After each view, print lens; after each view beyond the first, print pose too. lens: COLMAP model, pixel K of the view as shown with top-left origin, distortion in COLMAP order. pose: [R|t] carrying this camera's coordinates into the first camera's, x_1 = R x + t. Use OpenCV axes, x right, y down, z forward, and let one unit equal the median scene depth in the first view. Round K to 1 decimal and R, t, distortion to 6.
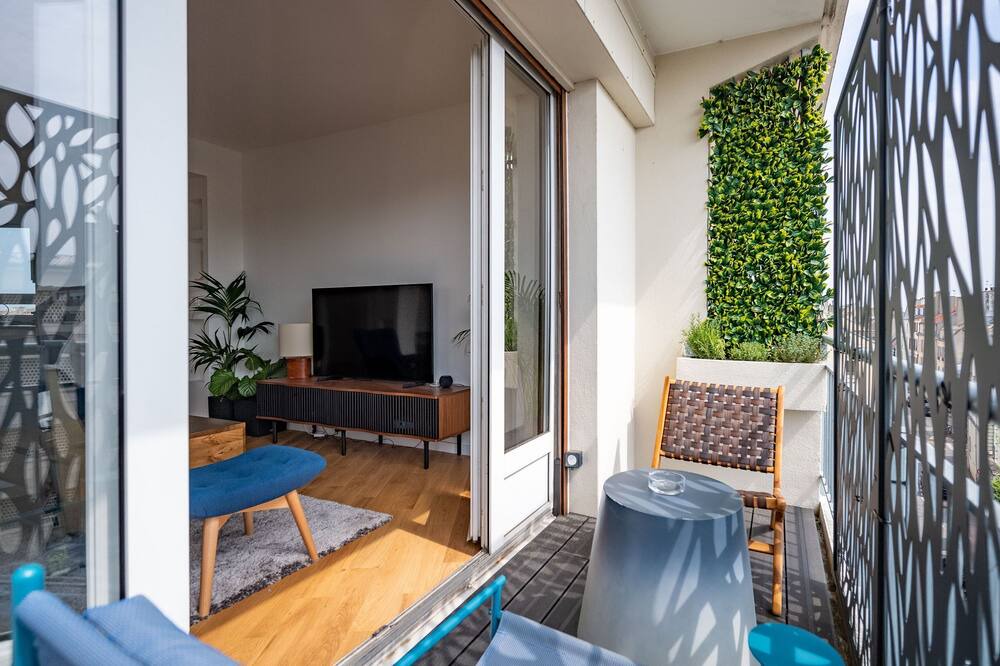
lens RADIAL K [[513.9, 0, 526.2], [0, 513.9, 329.7], [0, 0, 1]] dist [0.002351, 0.000354]
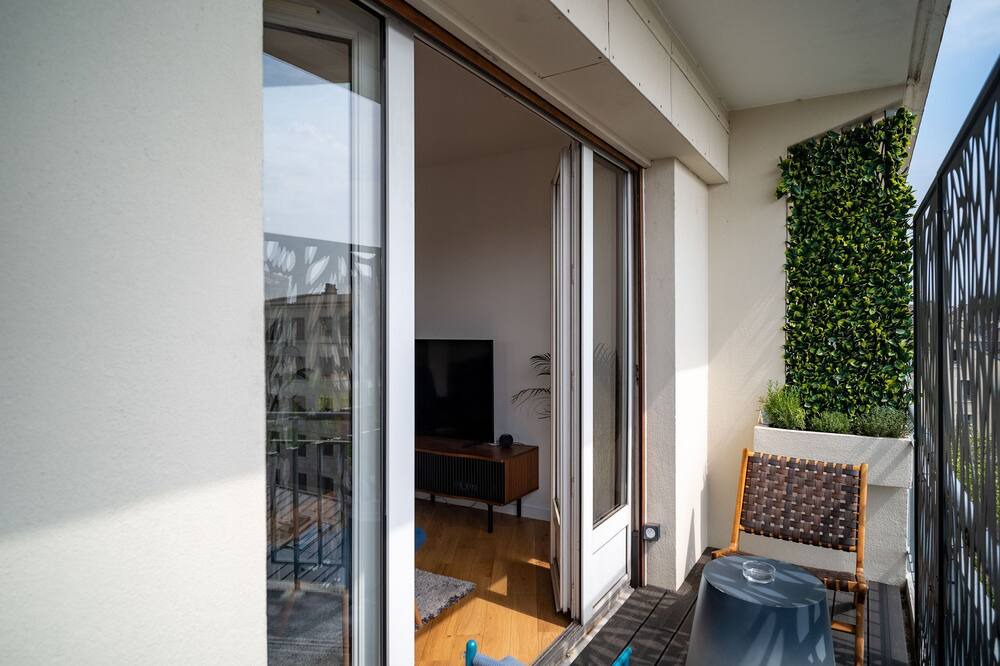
lens RADIAL K [[636.1, 0, 500.0], [0, 636.1, 333.0], [0, 0, 1]] dist [0.000138, -0.000355]
pose [[0.997661, -0.001403, -0.068338, -0.109607], [0.001057, 0.999986, -0.005103, -0.122483], [0.068345, 0.005019, 0.997649, -0.247740]]
